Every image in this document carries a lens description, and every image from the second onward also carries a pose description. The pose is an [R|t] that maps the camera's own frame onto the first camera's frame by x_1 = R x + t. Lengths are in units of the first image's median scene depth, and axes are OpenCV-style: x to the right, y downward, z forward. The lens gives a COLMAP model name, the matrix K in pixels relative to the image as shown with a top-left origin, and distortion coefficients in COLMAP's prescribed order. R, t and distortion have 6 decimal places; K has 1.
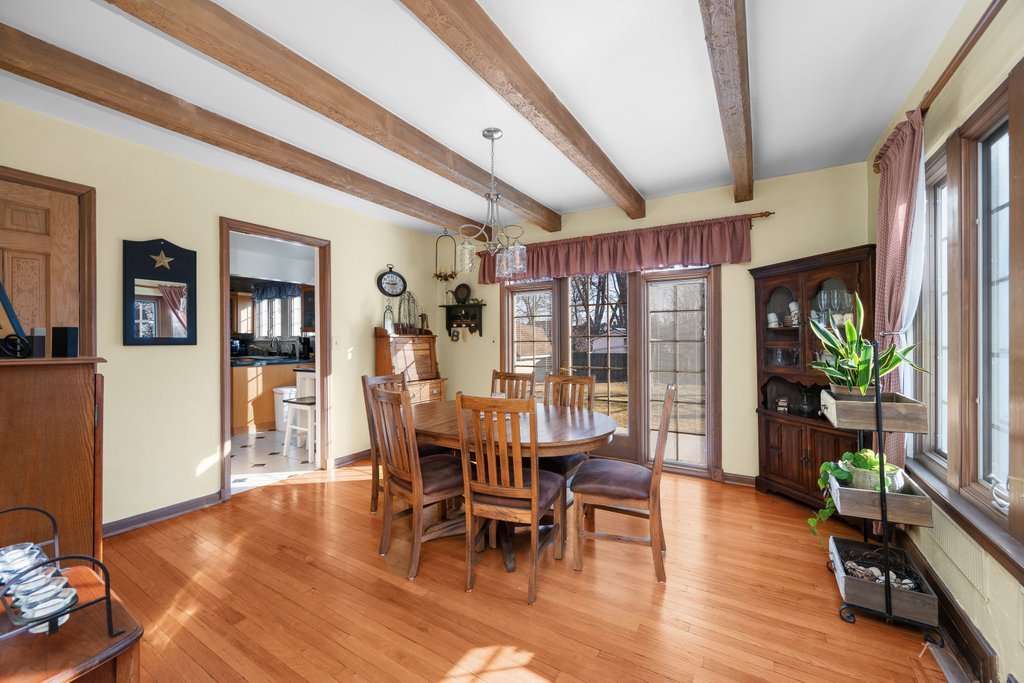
lens RADIAL K [[404.7, 0, 511.9], [0, 404.7, 336.9], [0, 0, 1]] dist [-0.005985, 0.001166]
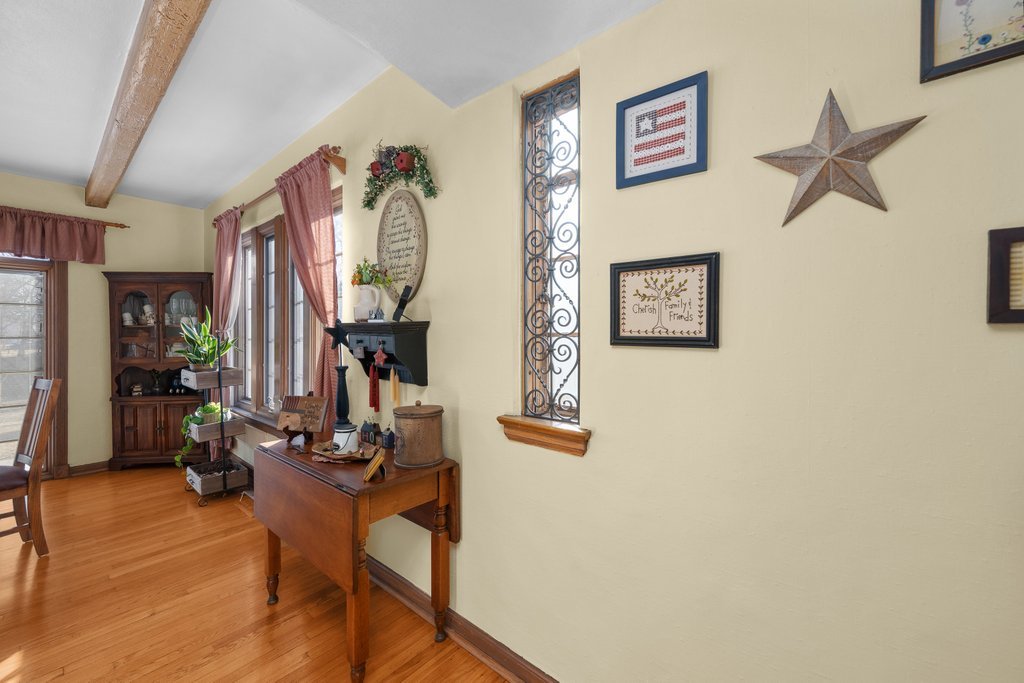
lens RADIAL K [[404.7, 0, 512.0], [0, 404.7, 335.3], [0, 0, 1]] dist [-0.005985, 0.001166]
pose [[0.159704, -0.001891, 0.987163, -0.490361], [-0.002101, 0.999995, 0.002255, 0.001834], [-0.987163, -0.002434, 0.159699, -0.422190]]
